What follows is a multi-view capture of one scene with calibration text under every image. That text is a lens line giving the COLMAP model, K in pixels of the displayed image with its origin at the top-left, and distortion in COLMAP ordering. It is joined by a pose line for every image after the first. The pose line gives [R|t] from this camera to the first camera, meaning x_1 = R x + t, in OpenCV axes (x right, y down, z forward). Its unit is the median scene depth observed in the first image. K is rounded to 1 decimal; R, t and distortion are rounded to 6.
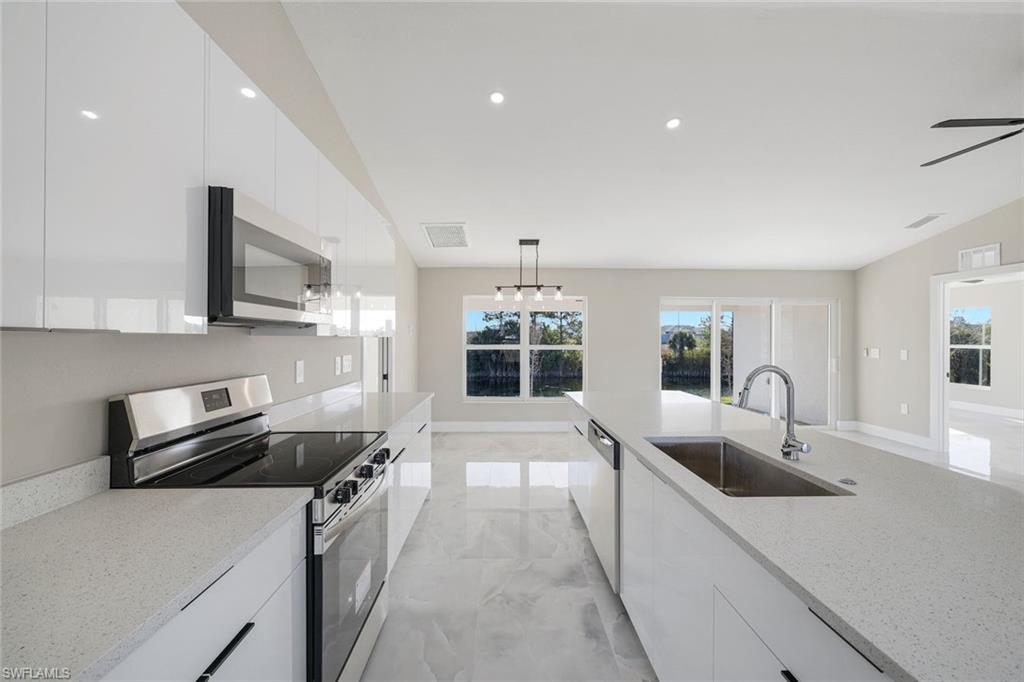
lens RADIAL K [[413.0, 0, 500.7], [0, 413.0, 340.0], [0, 0, 1]] dist [-0.005107, 0.001682]
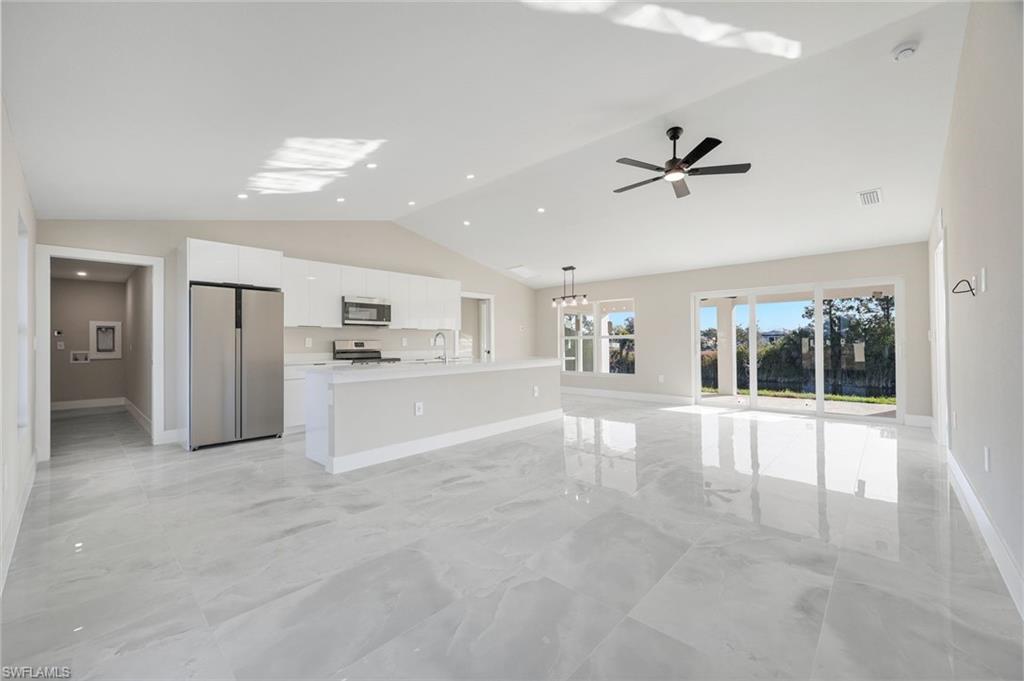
lens RADIAL K [[413.0, 0, 504.2], [0, 413.0, 342.5], [0, 0, 1]] dist [-0.005107, 0.001682]
pose [[0.719977, -0.011037, -0.693910, 0.861231], [0.008397, 0.999939, -0.007192, 0.044814], [0.693947, -0.000649, 0.720025, -0.250264]]
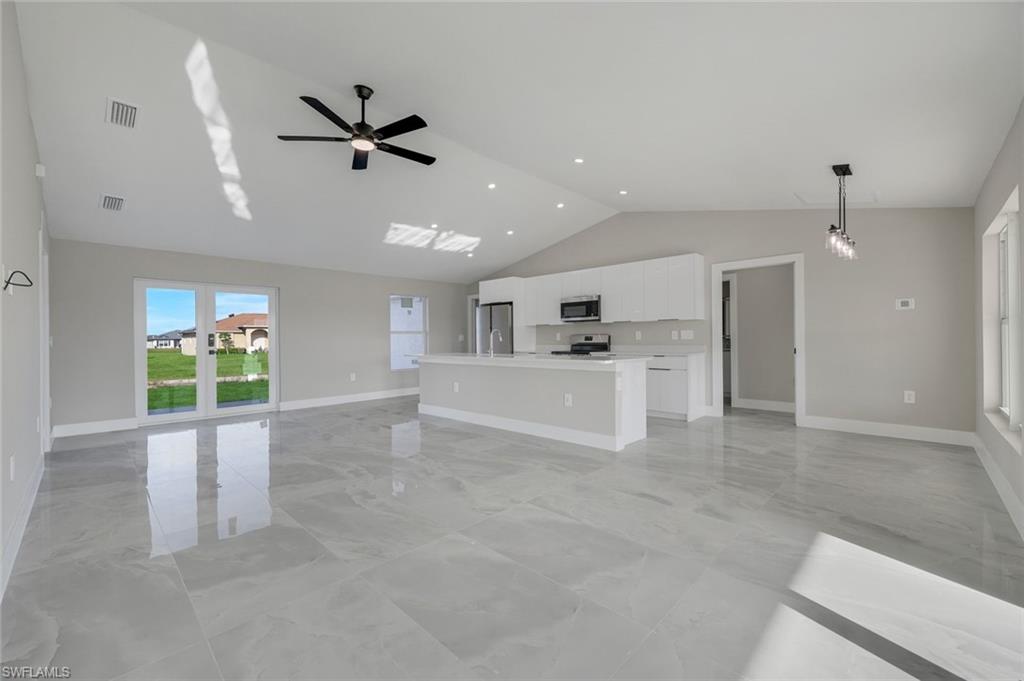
lens RADIAL K [[413.0, 0, 501.6], [0, 413.0, 341.2], [0, 0, 1]] dist [-0.005107, 0.001682]
pose [[-0.715299, 0.007517, -0.698778, 0.858678], [0.005396, 0.999972, 0.005234, 0.040373], [0.698798, -0.000026, -0.715319, 0.980553]]
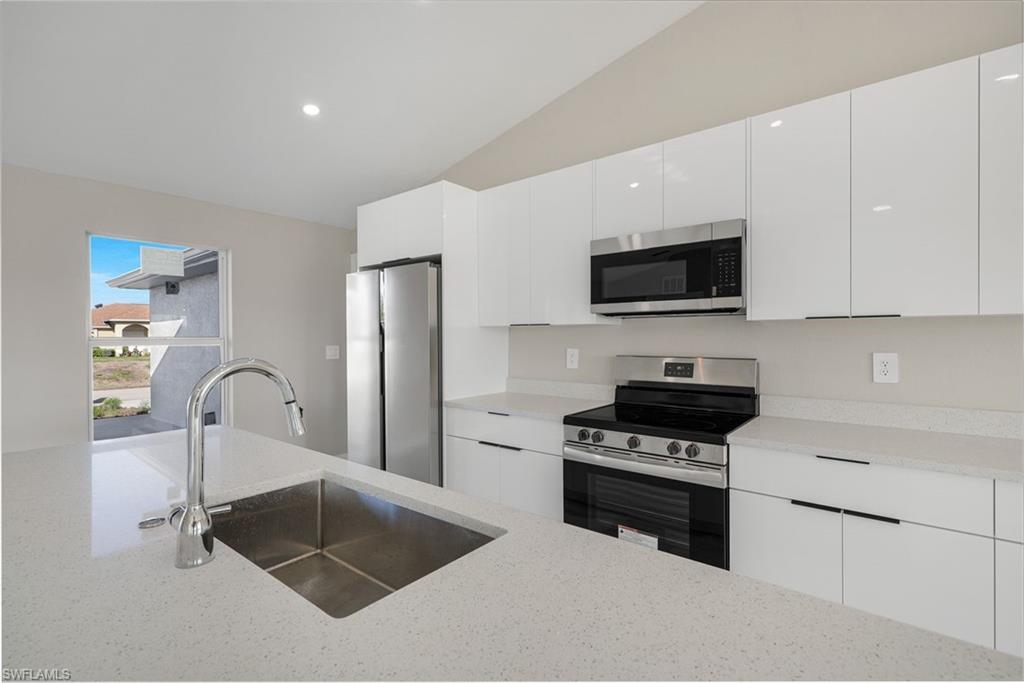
lens RADIAL K [[463.0, 0, 510.3], [0, 463.0, 342.6], [0, 0, 1]] dist [-0.003522, -0.000297]
pose [[-0.640154, 0.007047, -0.768214, 0.241388], [-0.001164, 0.999948, 0.010143, 0.010042], [0.768245, 0.007387, -0.640113, 0.434170]]
